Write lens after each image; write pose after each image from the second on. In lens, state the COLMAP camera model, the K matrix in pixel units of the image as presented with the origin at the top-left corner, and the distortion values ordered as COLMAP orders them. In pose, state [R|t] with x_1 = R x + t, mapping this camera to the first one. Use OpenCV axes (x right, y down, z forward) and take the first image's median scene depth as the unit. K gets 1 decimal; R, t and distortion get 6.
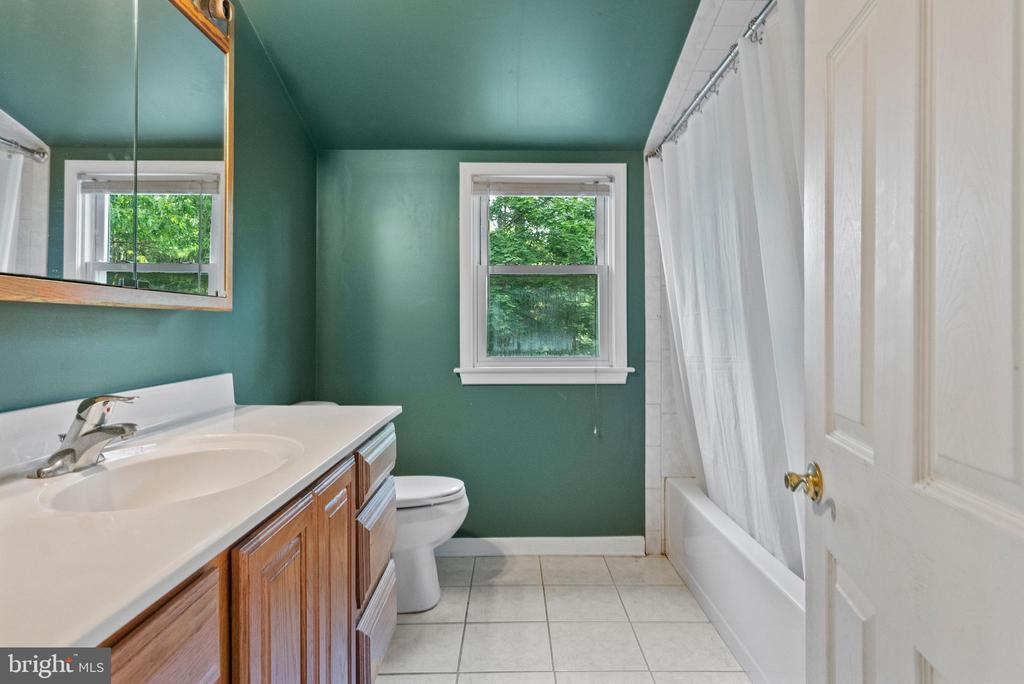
lens RADIAL K [[594.3, 0, 514.3], [0, 594.3, 333.7], [0, 0, 1]] dist [-0.008103, 0.004624]
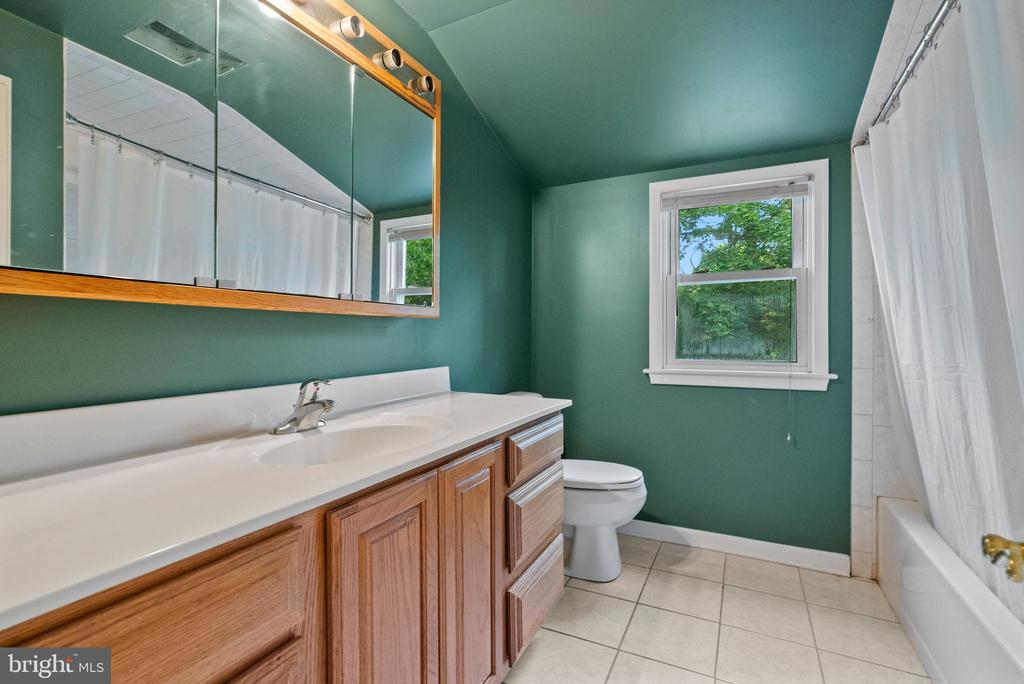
lens RADIAL K [[472.7, 0, 507.0], [0, 472.7, 340.1], [0, 0, 1]] dist [-0.008904, 0.004548]
pose [[0.887600, 0.005201, -0.460586, 0.095377], [-0.005595, 0.999984, 0.000510, 0.006472], [0.460581, 0.002124, 0.887615, 0.114974]]
